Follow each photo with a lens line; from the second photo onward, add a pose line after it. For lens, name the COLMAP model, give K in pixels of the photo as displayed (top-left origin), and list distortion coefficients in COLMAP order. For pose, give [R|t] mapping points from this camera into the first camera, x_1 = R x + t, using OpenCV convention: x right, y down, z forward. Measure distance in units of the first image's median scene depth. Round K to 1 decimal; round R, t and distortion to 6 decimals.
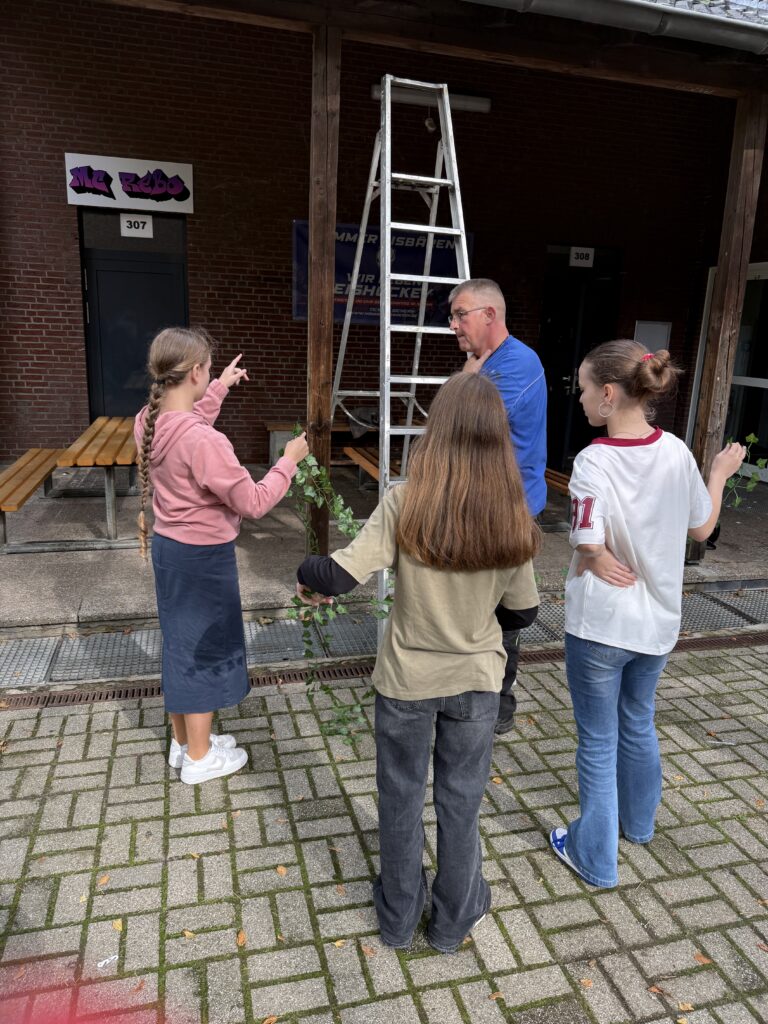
lens RADIAL K [[727.4, 0, 387.7], [0, 727.4, 513.7], [0, 0, 1]] dist [0.012895, -0.016427]
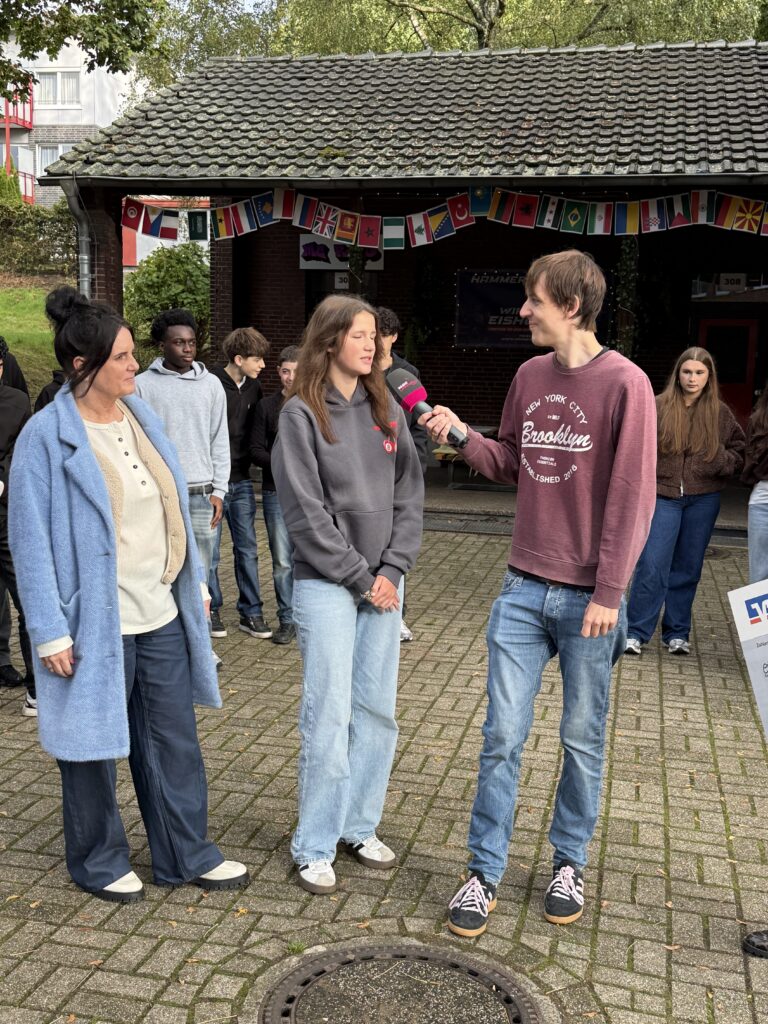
lens RADIAL K [[1170.7, 0, 380.3], [0, 1170.7, 509.7], [0, 0, 1]] dist [0.130089, 0.000000]
pose [[0.884279, 0.047449, -0.464543, 0.747681], [-0.102134, 0.990390, -0.093259, 0.224266], [0.455653, 0.129912, 0.880627, -0.839889]]
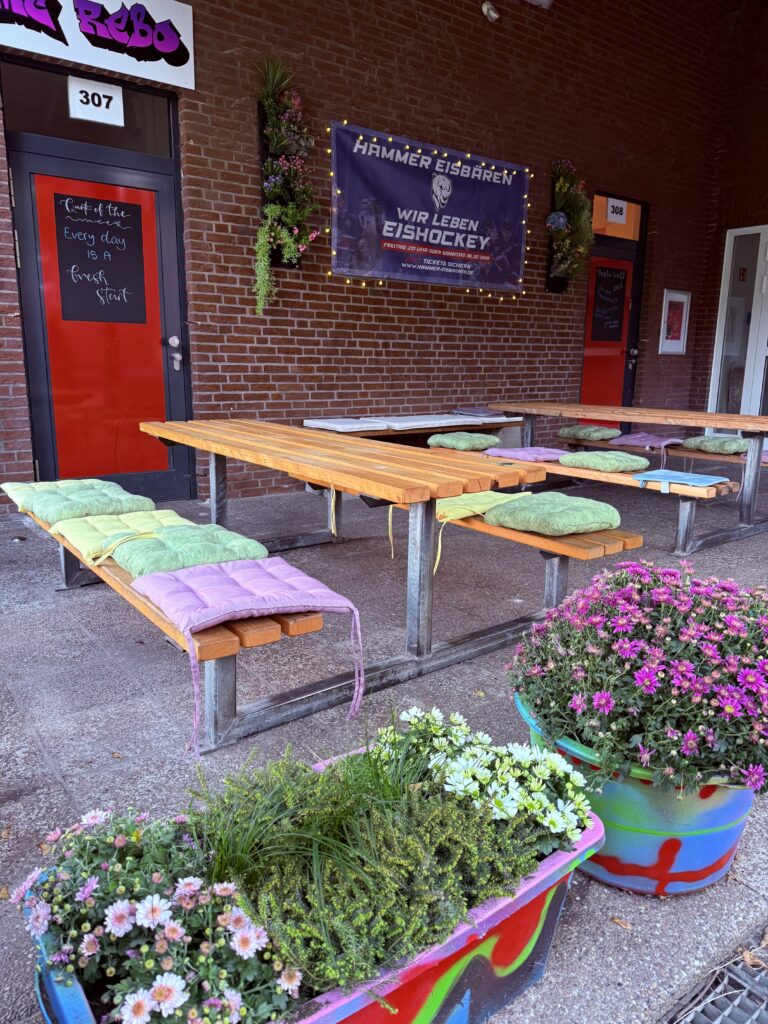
lens RADIAL K [[727.4, 0, 379.9], [0, 727.4, 516.3], [0, 0, 1]] dist [0.012895, -0.016427]
pose [[0.925105, -0.111095, 0.363096, -0.382707], [0.123260, 0.992320, -0.010427, -0.033577], [-0.359148, 0.054402, 0.931694, 0.396714]]
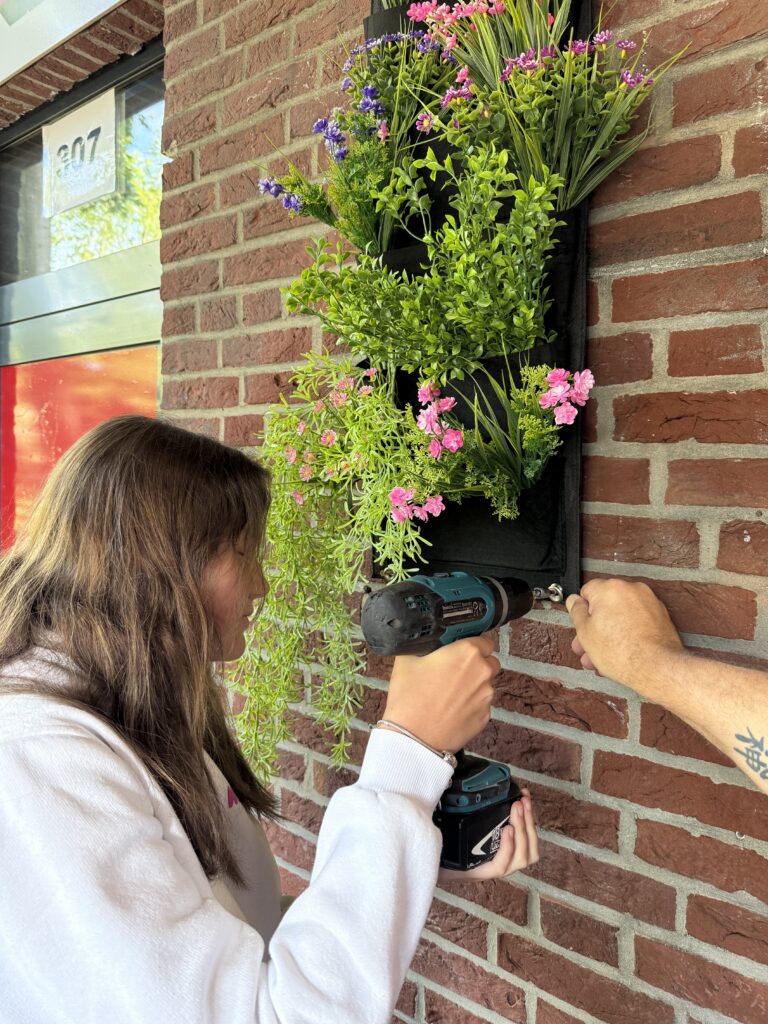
lens RADIAL K [[727.4, 0, 389.1], [0, 727.4, 513.1], [0, 0, 1]] dist [0.012895, -0.016427]
pose [[0.589961, 0.021275, -0.807152, -0.102616], [-0.197047, 0.973222, -0.118373, -0.279398], [0.783019, 0.228882, 0.578355, 0.969240]]
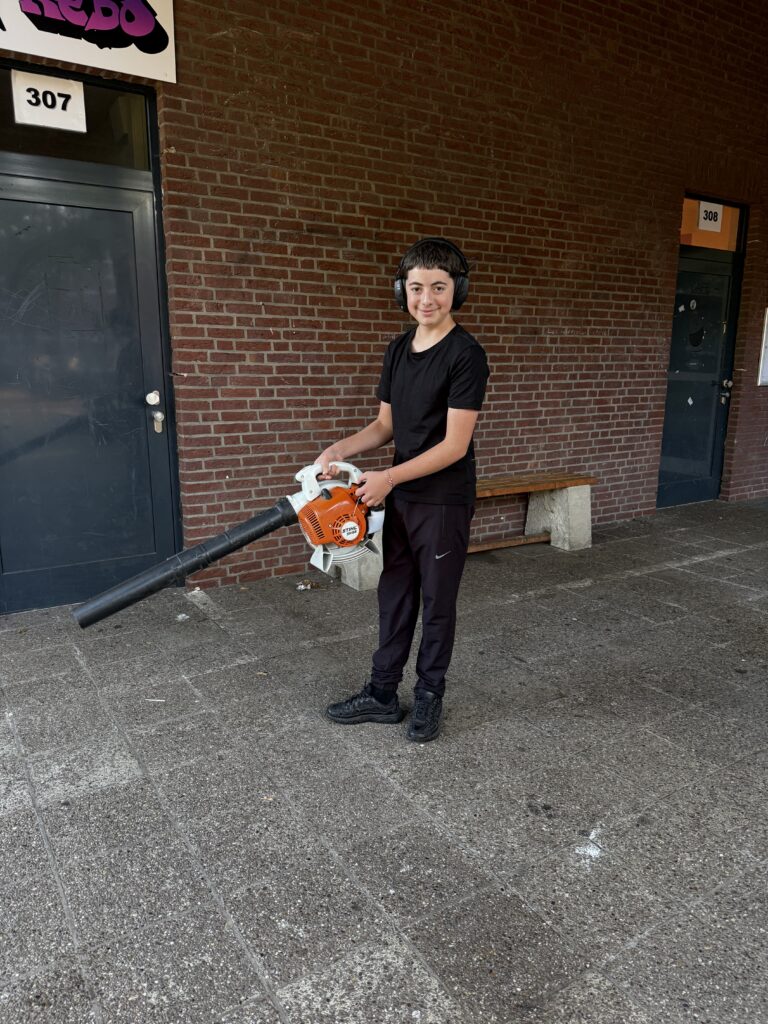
lens RADIAL K [[727.4, 0, 380.8], [0, 727.4, 515.8], [0, 0, 1]] dist [0.012895, -0.016427]
pose [[0.952508, -0.099639, 0.287751, -0.303626], [0.110033, 0.993724, -0.020133, -0.104803], [-0.283939, 0.050839, 0.957494, 0.516618]]
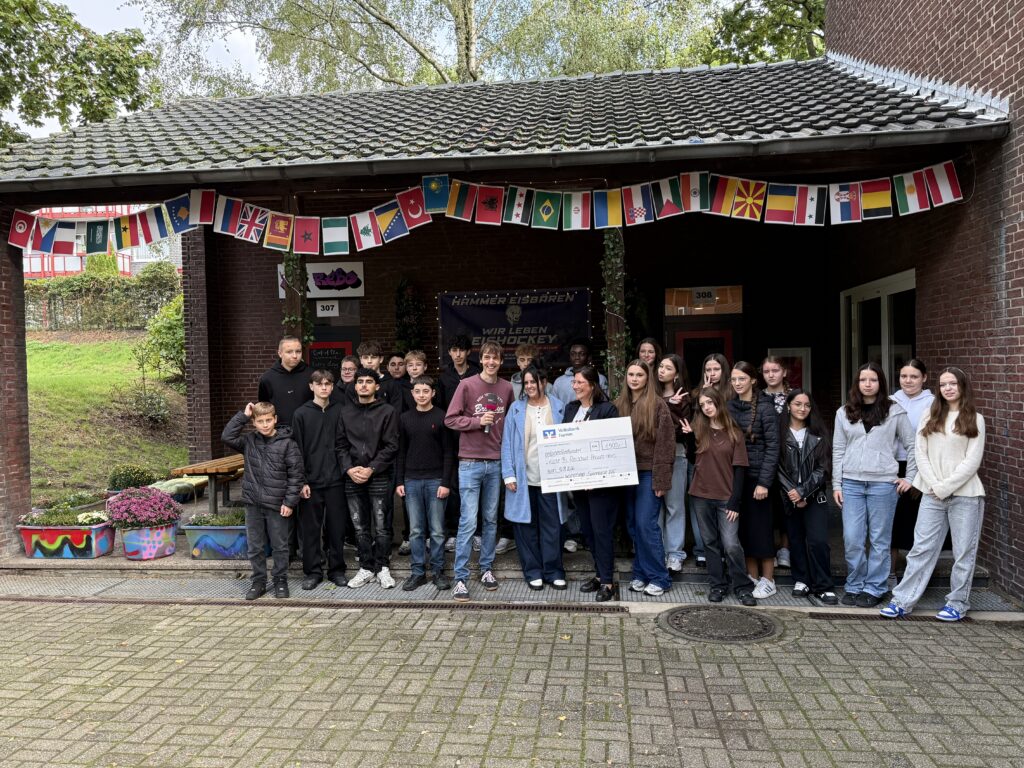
lens RADIAL K [[801.8, 0, 518.6], [0, 801.8, 391.4], [0, 0, 1]] dist [0.036542, -0.031529]
pose [[0.929847, -0.048694, -0.364710, 0.521239], [-0.032820, 0.976277, -0.214022, 0.063053], [0.366480, 0.210978, 0.906190, -0.188373]]
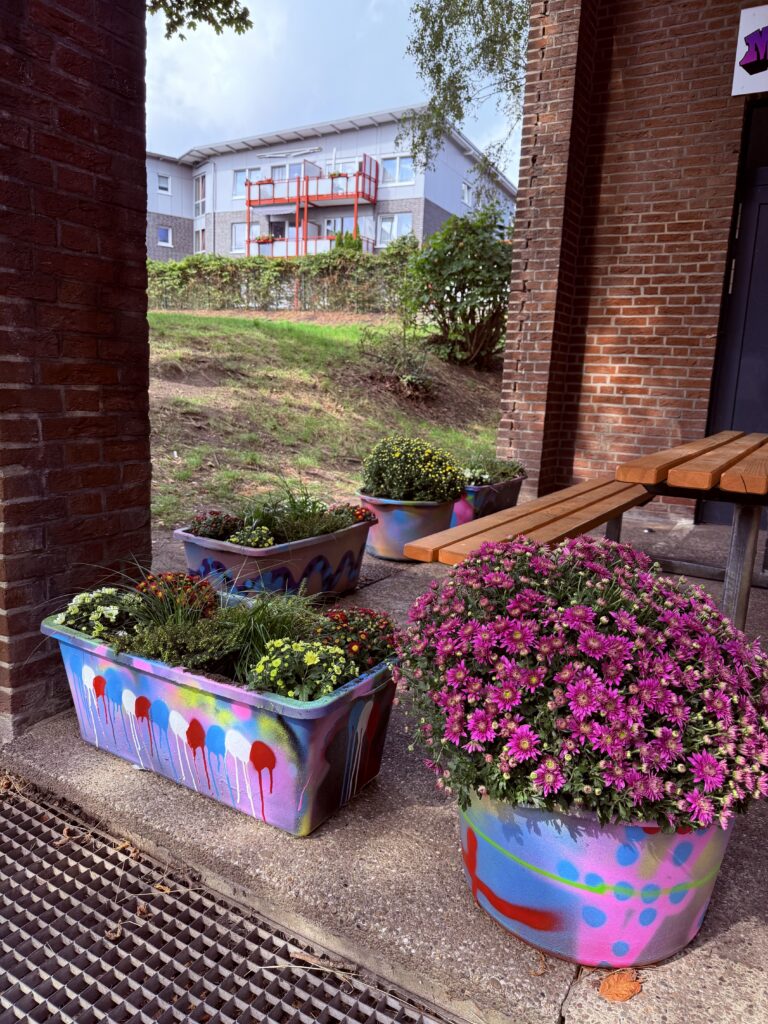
lens RADIAL K [[727.4, 0, 382.6], [0, 727.4, 511.7], [0, 0, 1]] dist [0.012895, -0.016427]
pose [[0.705471, 0.115074, -0.699335, -0.168999], [-0.185015, 0.982418, -0.024984, -0.012627], [0.684164, 0.147013, 0.714357, 0.394961]]
